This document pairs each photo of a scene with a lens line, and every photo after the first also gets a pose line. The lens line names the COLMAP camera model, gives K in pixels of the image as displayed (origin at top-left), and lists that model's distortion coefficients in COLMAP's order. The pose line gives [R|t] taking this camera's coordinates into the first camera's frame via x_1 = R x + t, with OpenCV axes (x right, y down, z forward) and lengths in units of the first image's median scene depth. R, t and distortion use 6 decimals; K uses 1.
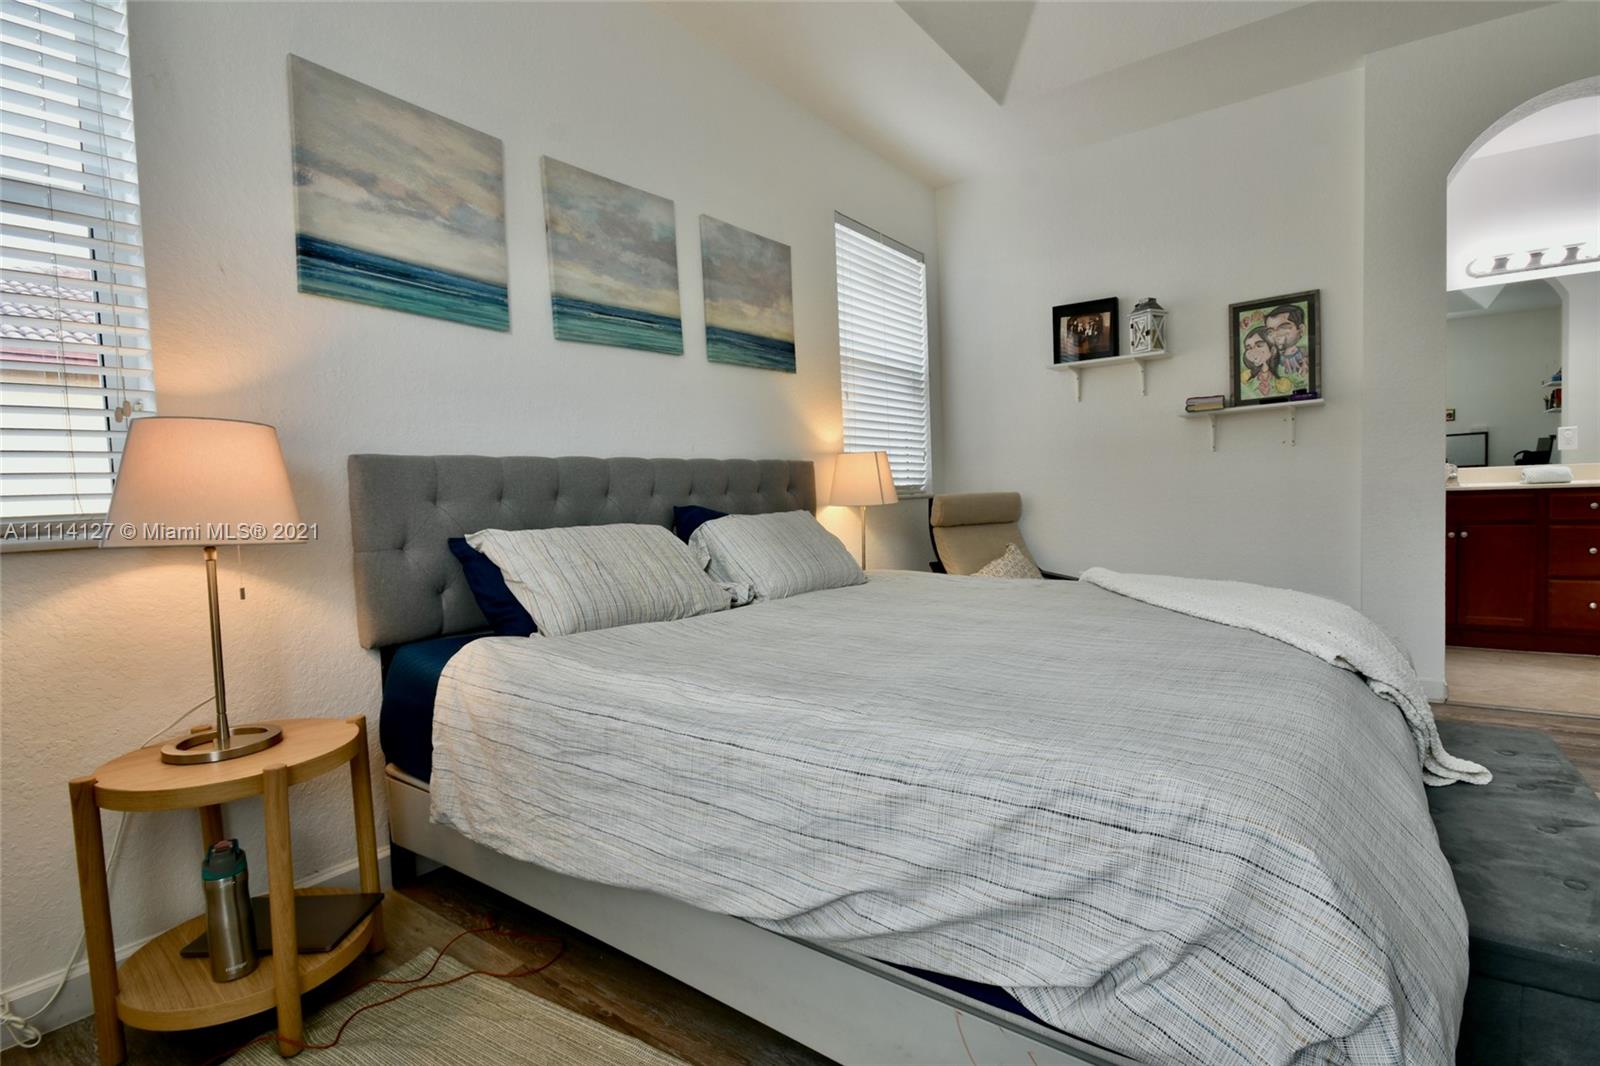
lens RADIAL K [[768.1, 0, 794.8], [0, 768.1, 536.7], [0, 0, 1]] dist [-0.001134, -0.000117]
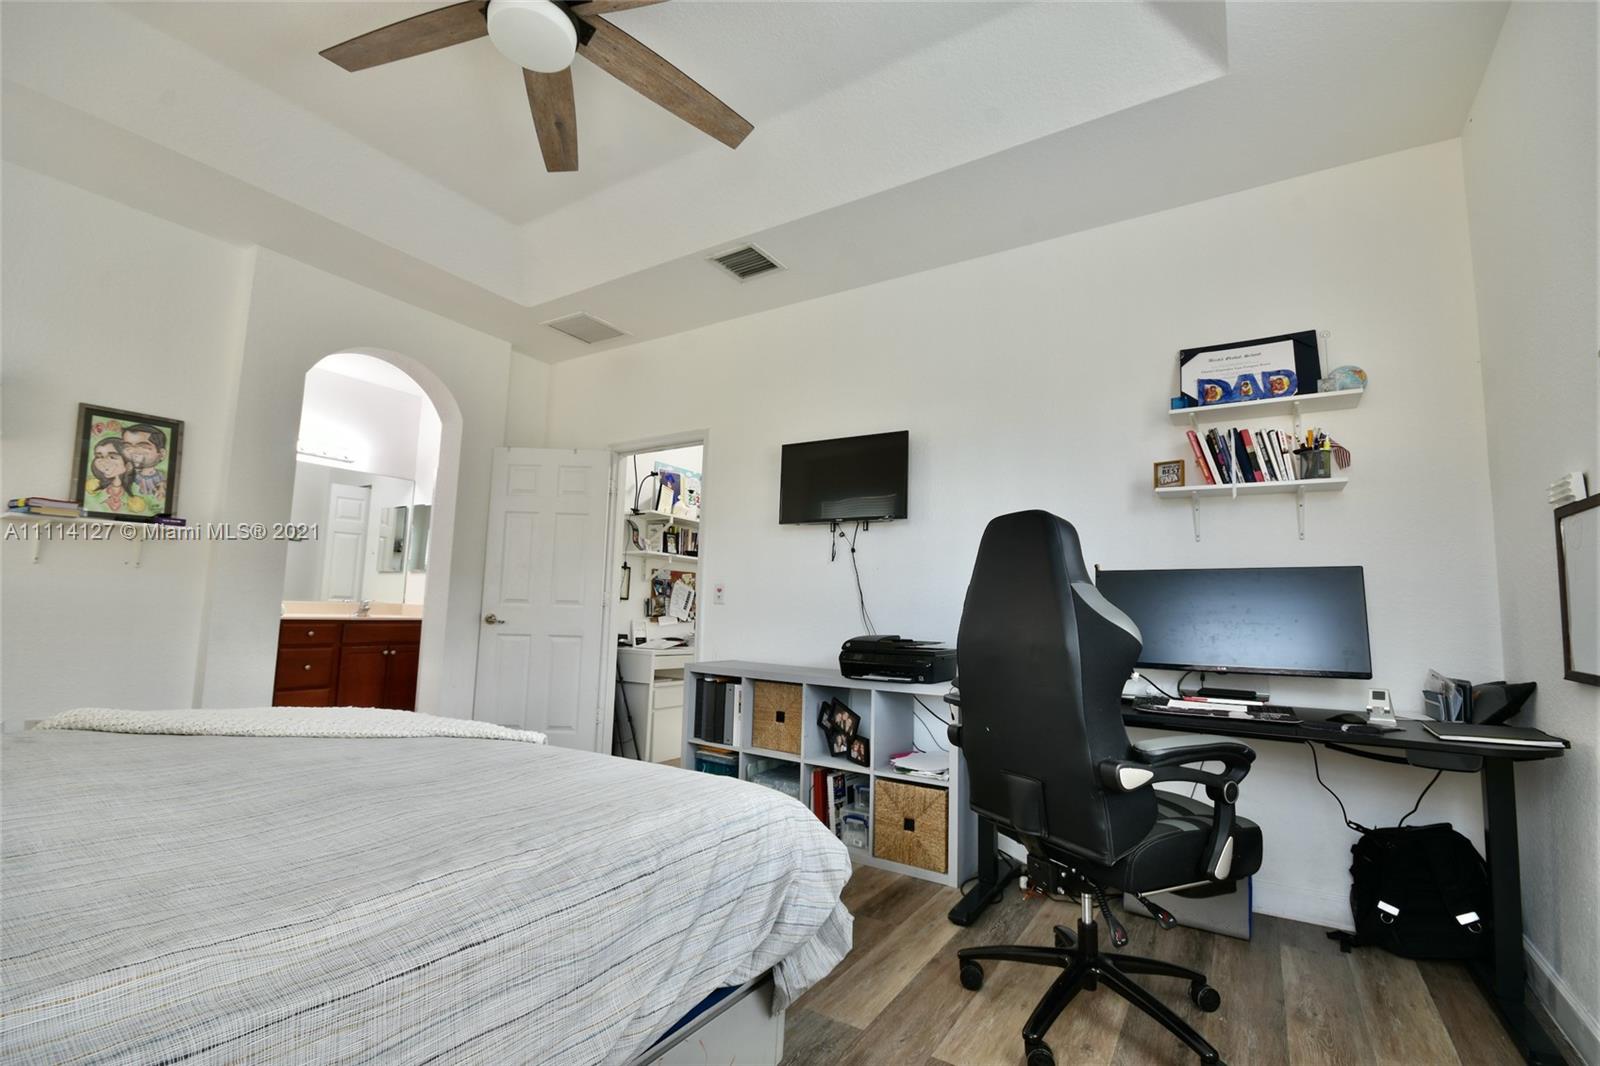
lens RADIAL K [[705.2, 0, 794.4], [0, 705.2, 536.6], [0, 0, 1]] dist [-0.001687, -0.000532]
pose [[-0.064416, 0.144789, 0.987364, -0.282080], [0.028455, 0.989283, -0.143214, -0.007536], [-0.997517, 0.018870, -0.067846, 0.237440]]
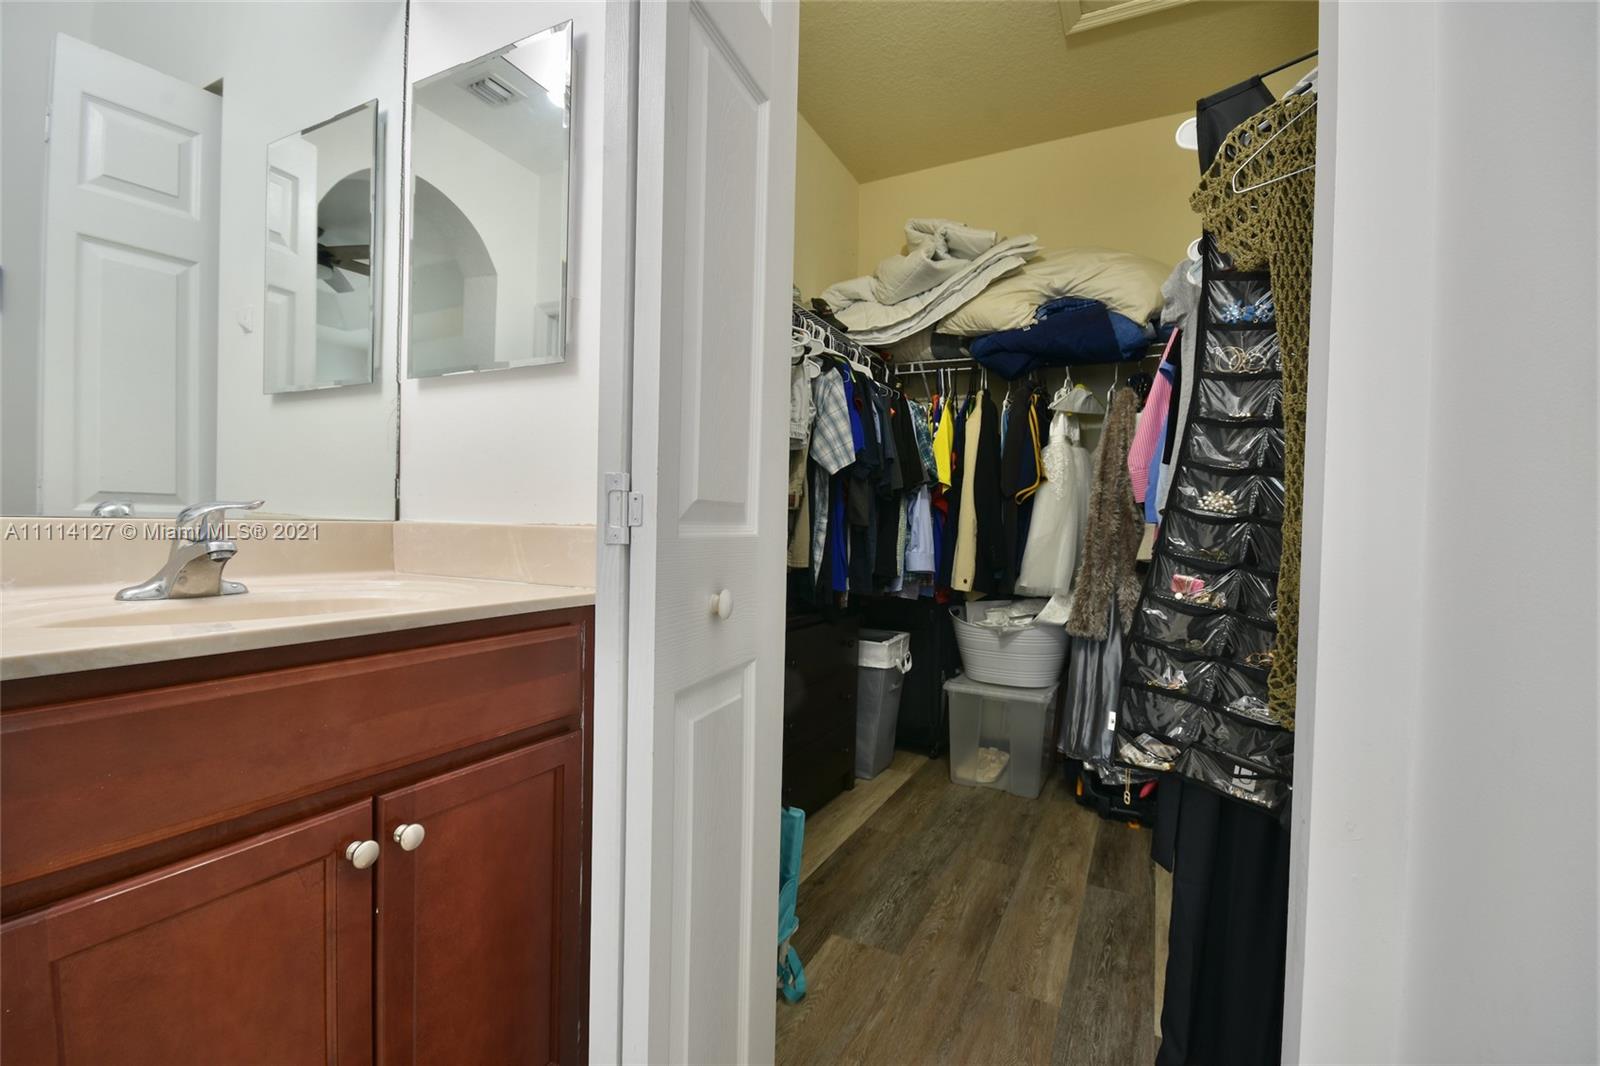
lens RADIAL K [[705.2, 0, 794.4], [0, 705.2, 536.6], [0, 0, 1]] dist [-0.001687, -0.000532]
pose [[-0.156601, 0.021367, 0.987431, 0.969250], [0.035178, 0.999252, -0.016044, -0.090342], [-0.987035, 0.032223, -0.157235, 0.866313]]
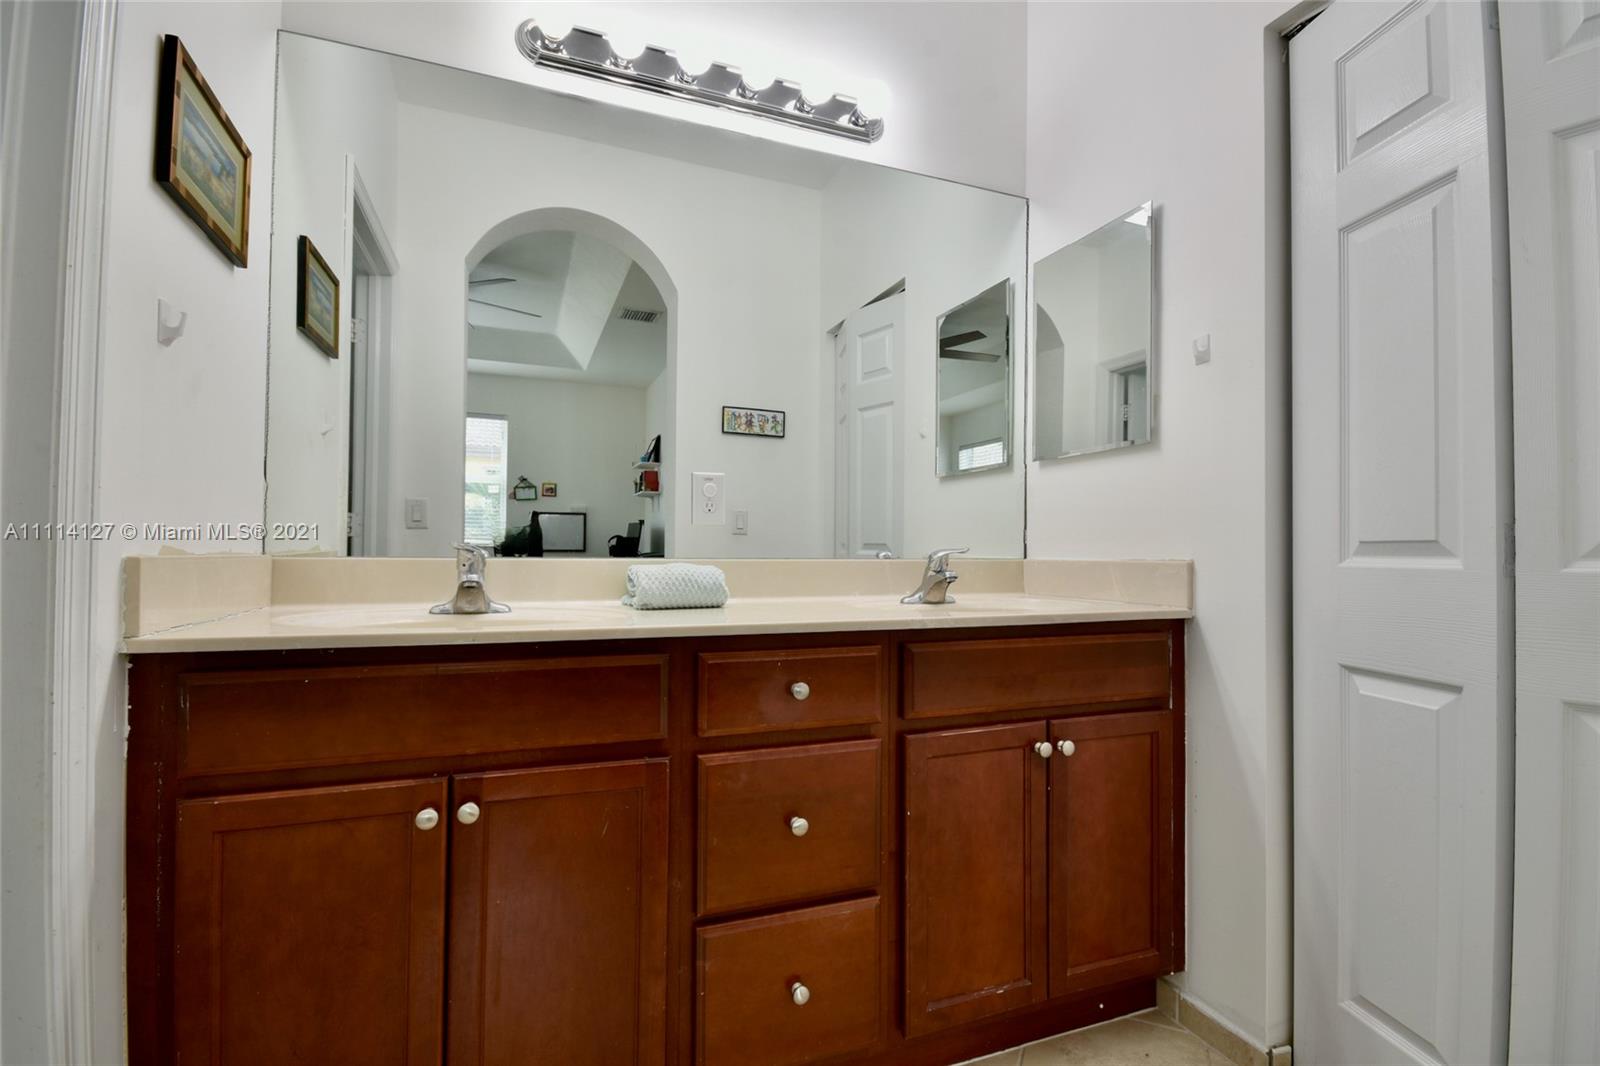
lens RADIAL K [[731.3, 0, 799.3], [0, 731.3, 542.4], [0, 0, 1]] dist [-0.003509, -0.000600]
pose [[0.530599, 0.056892, 0.845711, 0.800422], [0.015133, 0.996950, -0.076561, -0.084247], [-0.847488, 0.053421, 0.528120, 0.864337]]
